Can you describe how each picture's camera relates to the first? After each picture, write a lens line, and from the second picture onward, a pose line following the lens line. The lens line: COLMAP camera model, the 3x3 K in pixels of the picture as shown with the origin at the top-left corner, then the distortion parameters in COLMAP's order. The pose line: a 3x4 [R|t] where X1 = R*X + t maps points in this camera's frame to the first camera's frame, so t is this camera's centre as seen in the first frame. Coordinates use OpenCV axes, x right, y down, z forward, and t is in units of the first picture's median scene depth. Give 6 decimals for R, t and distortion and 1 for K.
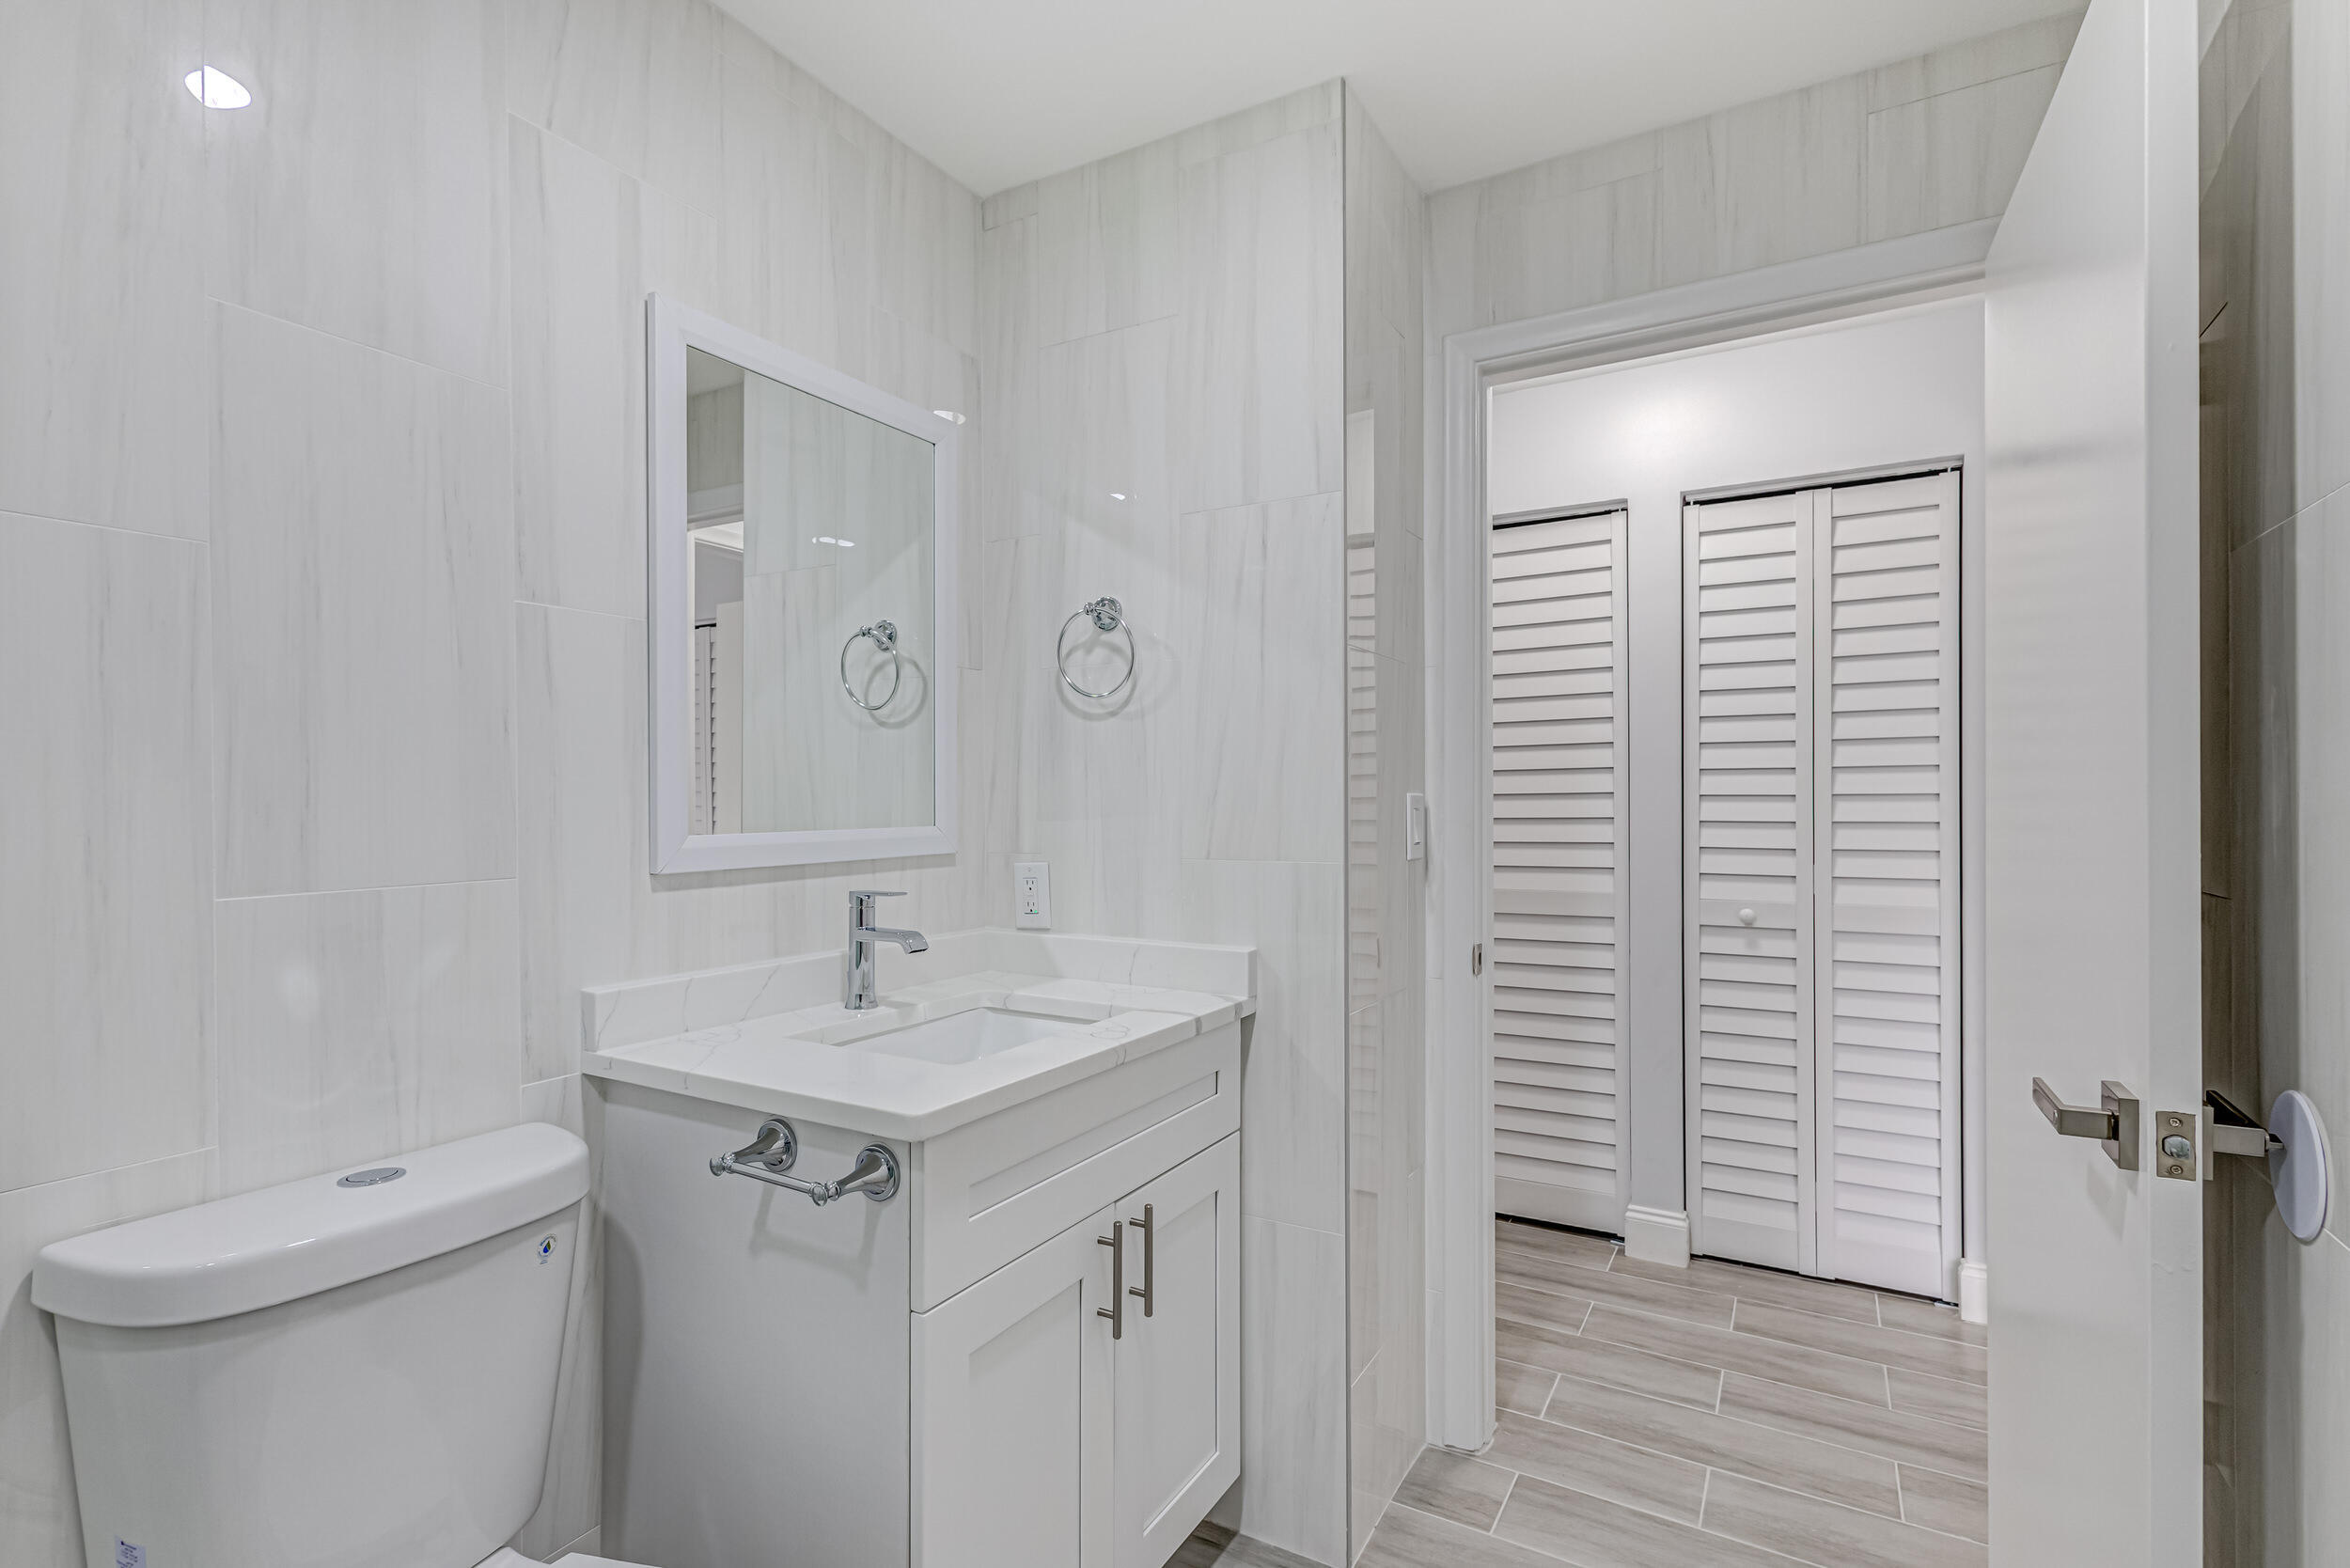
lens RADIAL K [[1088.4, 0, 1175.6], [0, 1088.4, 793.7], [0, 0, 1]] dist [0.013558, -0.000356]
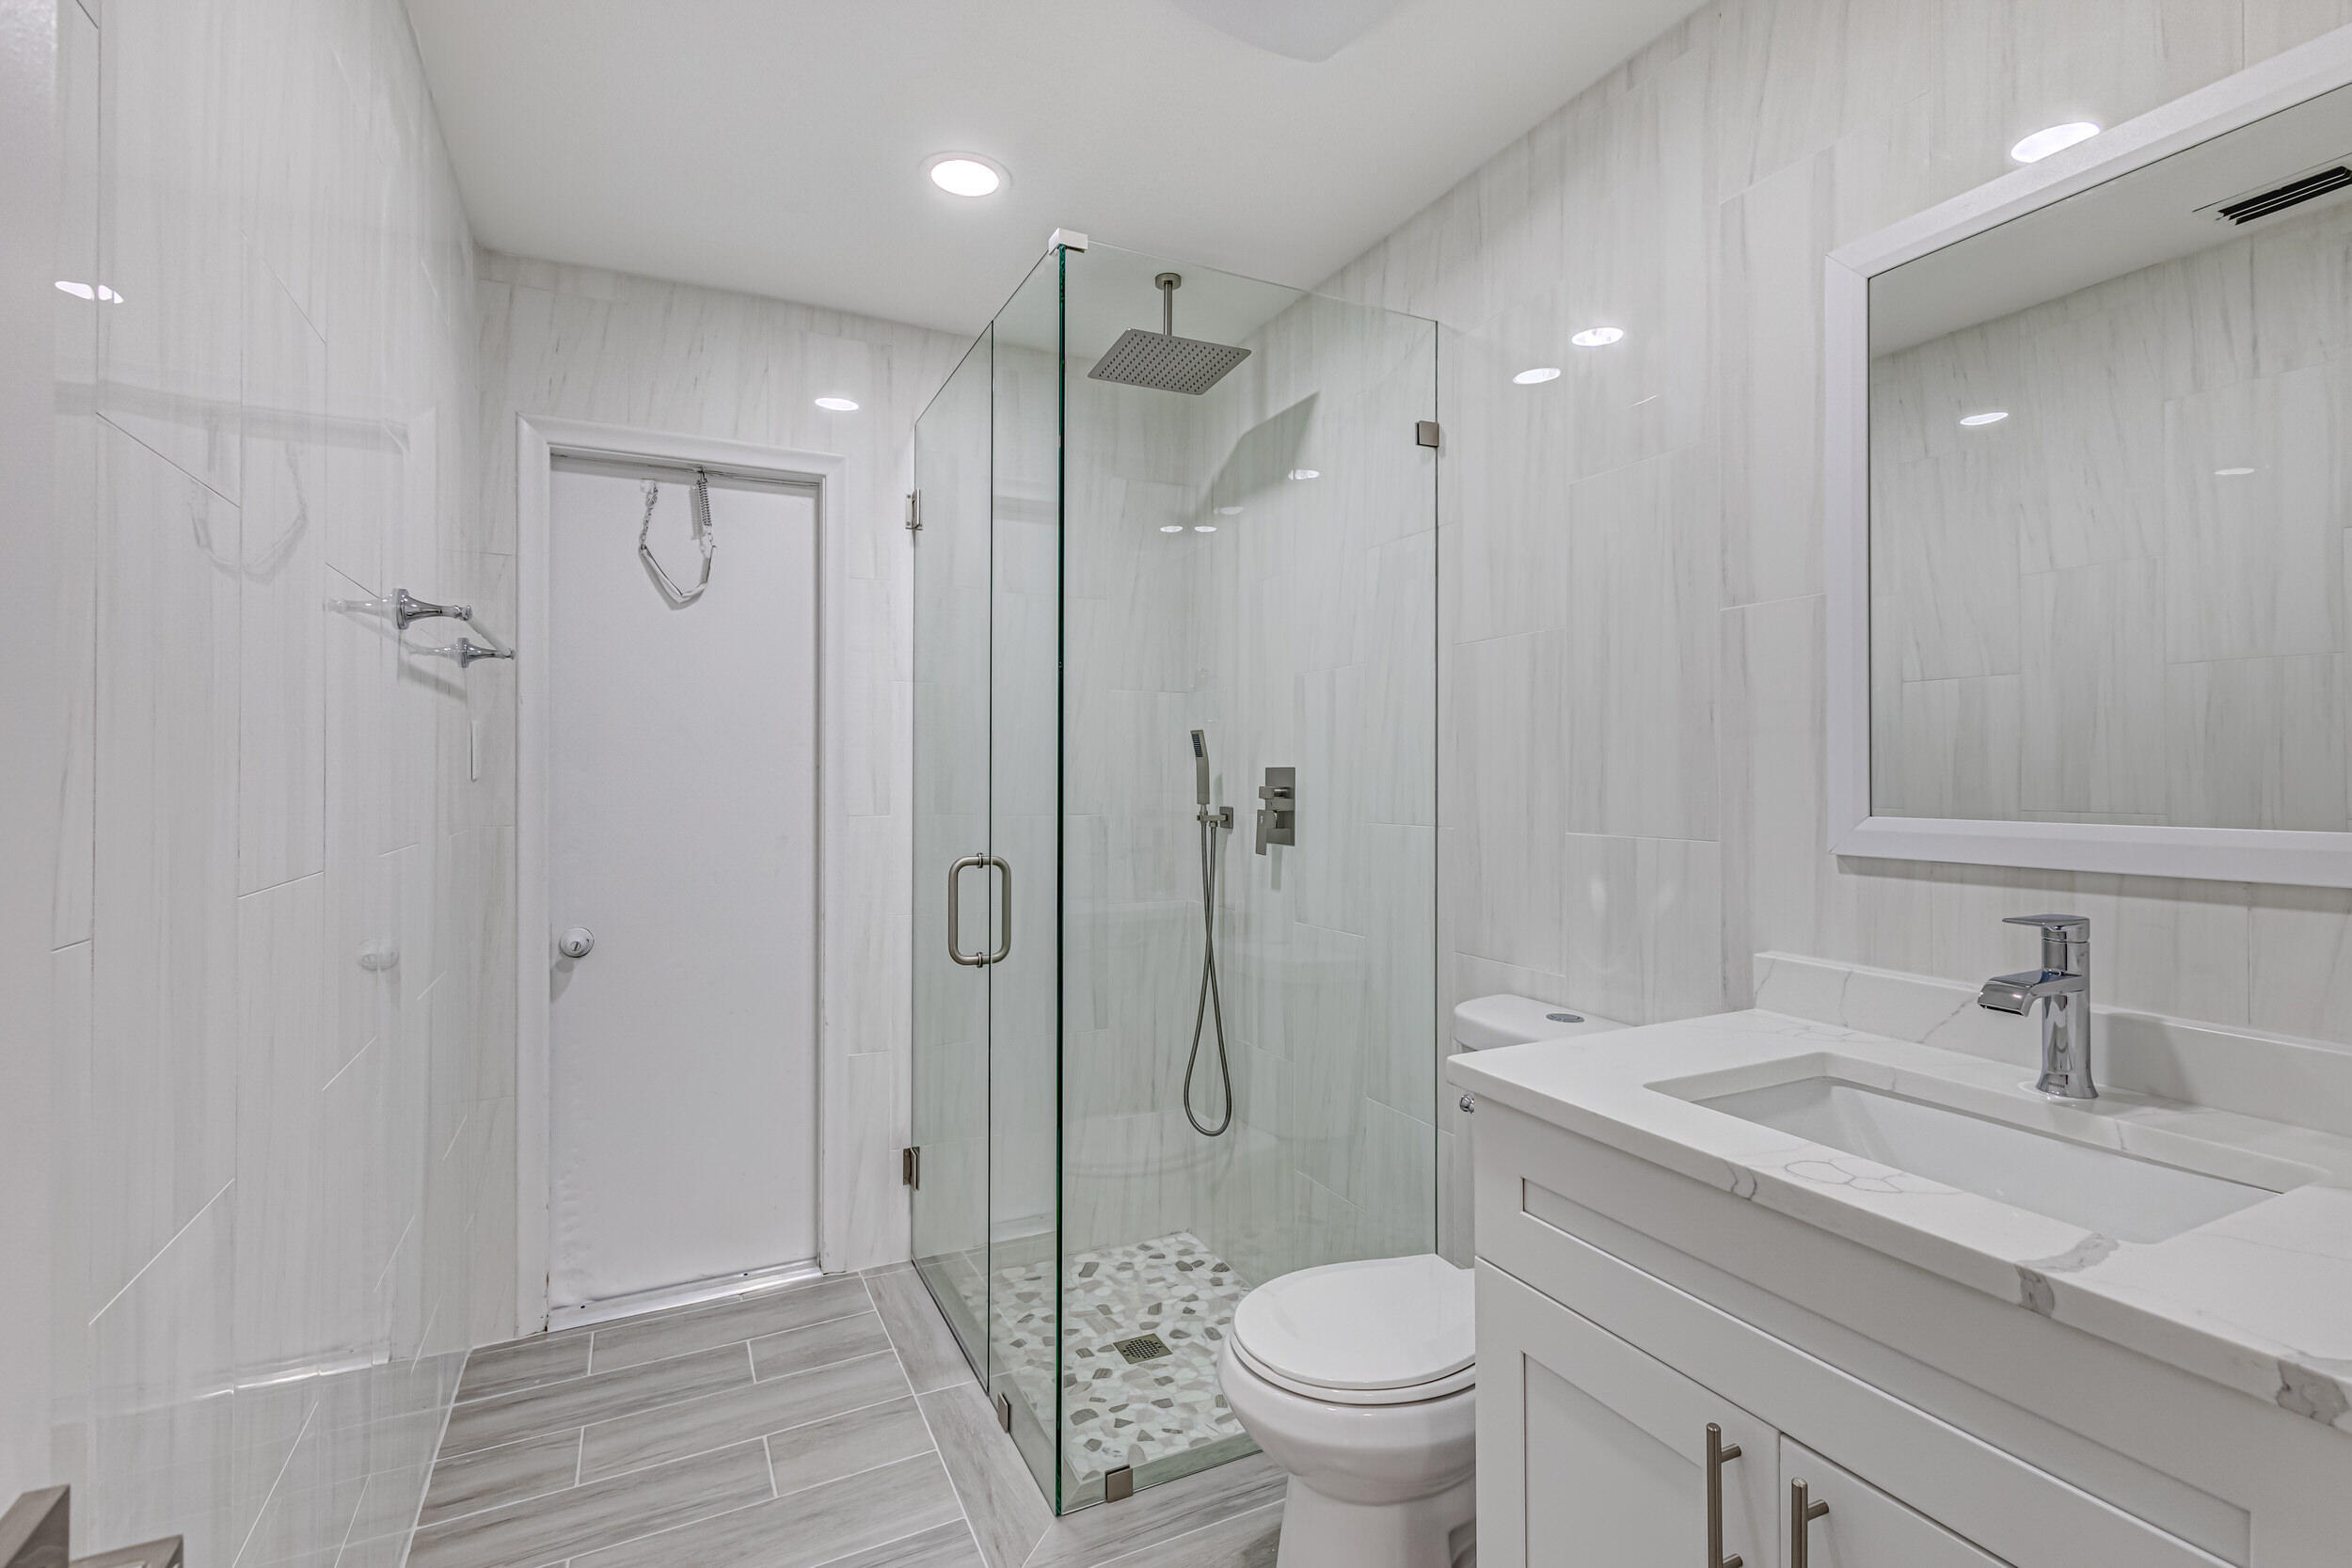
lens RADIAL K [[1081.4, 0, 1181.8], [0, 1081.4, 758.9], [0, 0, 1]] dist [0.000785, -0.000202]
pose [[-0.551025, -0.007410, -0.834456, 0.638744], [0.003581, 0.999930, -0.011244, -0.001592], [0.834481, -0.009184, -0.550960, 1.043846]]
